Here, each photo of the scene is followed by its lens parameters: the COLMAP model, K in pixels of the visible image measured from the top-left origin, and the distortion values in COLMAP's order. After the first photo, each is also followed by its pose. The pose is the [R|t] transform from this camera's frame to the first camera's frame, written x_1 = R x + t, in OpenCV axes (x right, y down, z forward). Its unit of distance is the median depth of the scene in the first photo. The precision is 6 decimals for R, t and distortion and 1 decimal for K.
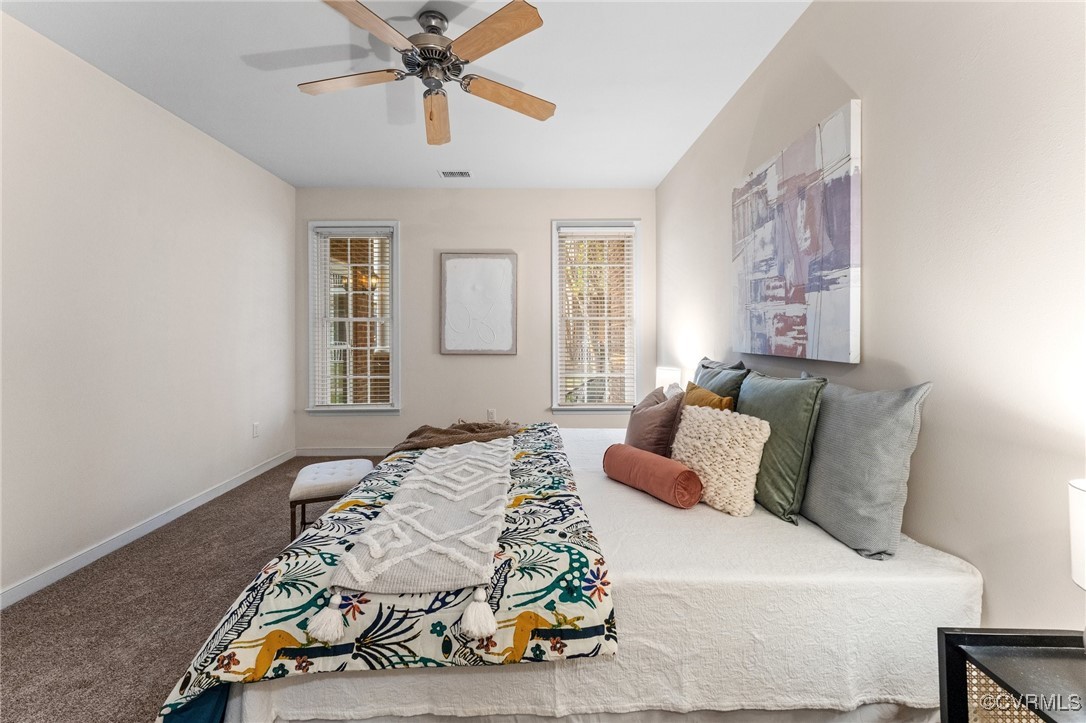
lens RADIAL K [[441.4, 0, 543.3], [0, 441.4, 332.4], [0, 0, 1]] dist [0.000918, 0.000353]
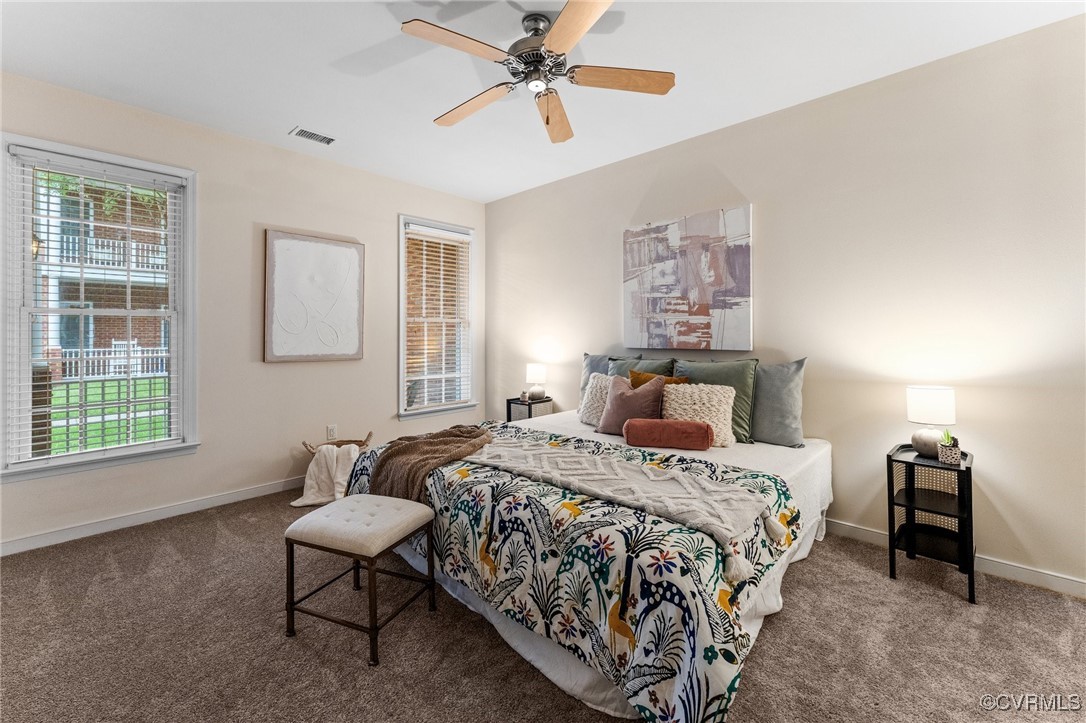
lens RADIAL K [[441.4, 0, 538.9], [0, 441.4, 331.0], [0, 0, 1]] dist [0.000918, 0.000353]
pose [[0.702867, 0.007278, 0.711284, -0.973745], [-0.000628, 0.999954, -0.009611, 0.007076], [-0.711321, 0.006308, 0.702839, 0.291433]]
